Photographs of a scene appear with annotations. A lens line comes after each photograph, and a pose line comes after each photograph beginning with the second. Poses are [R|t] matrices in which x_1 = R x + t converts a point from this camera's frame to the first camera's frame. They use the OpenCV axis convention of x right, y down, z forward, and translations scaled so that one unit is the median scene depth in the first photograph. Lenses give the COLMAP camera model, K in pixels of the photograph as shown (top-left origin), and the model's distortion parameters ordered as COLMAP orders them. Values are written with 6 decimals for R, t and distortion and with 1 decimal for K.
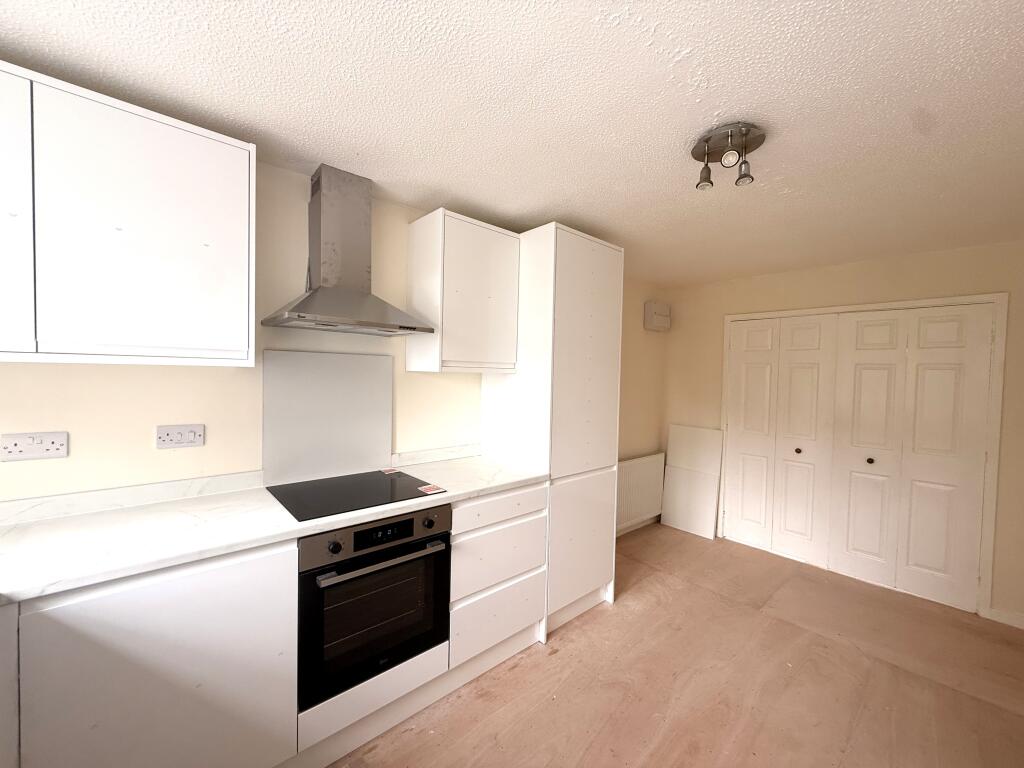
lens RADIAL K [[407.7, 0, 509.9], [0, 407.7, 385.9], [0, 0, 1]] dist [0.000804, 0.000170]
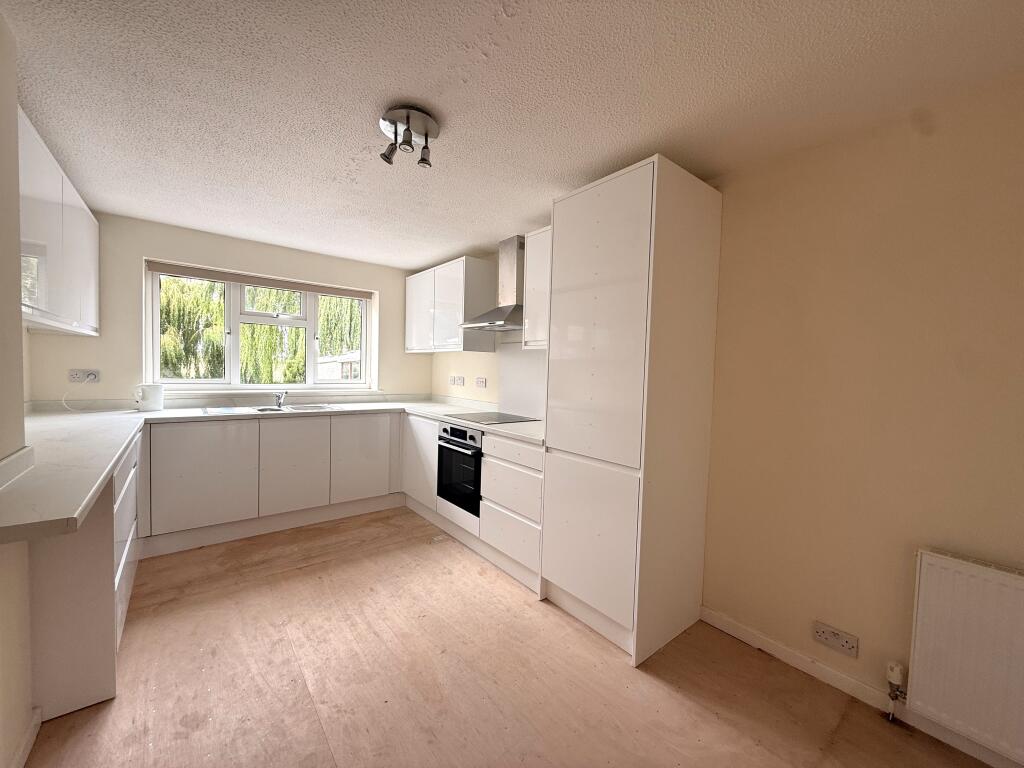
lens RADIAL K [[407.7, 0, 509.9], [0, 407.7, 385.9], [0, 0, 1]] dist [0.000804, 0.000170]
pose [[-0.045039, 0.029660, -0.998545, 1.281353], [-0.058433, 0.997770, 0.032272, 0.051814], [0.997275, 0.059802, -0.043205, 1.057822]]
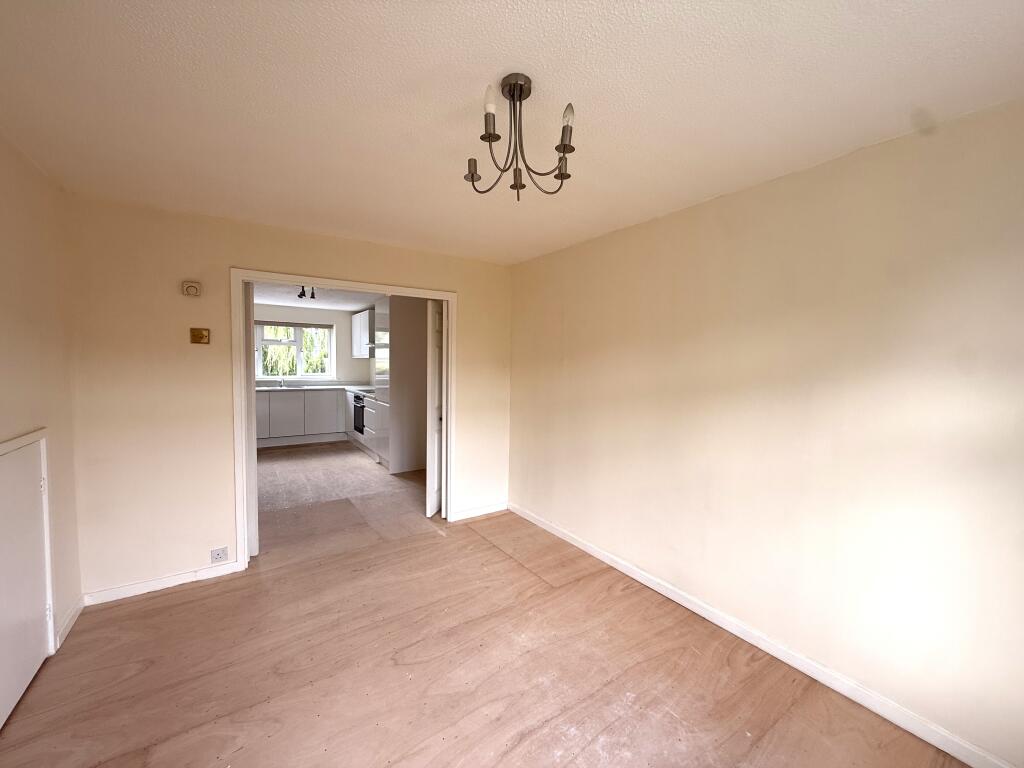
lens RADIAL K [[407.7, 0, 509.9], [0, 407.7, 385.9], [0, 0, 1]] dist [0.000804, 0.000170]
pose [[-0.128169, 0.040927, -0.990908, 2.765645], [-0.046032, 0.997826, 0.047166, -0.008437], [0.990683, 0.051659, -0.126006, 2.362887]]
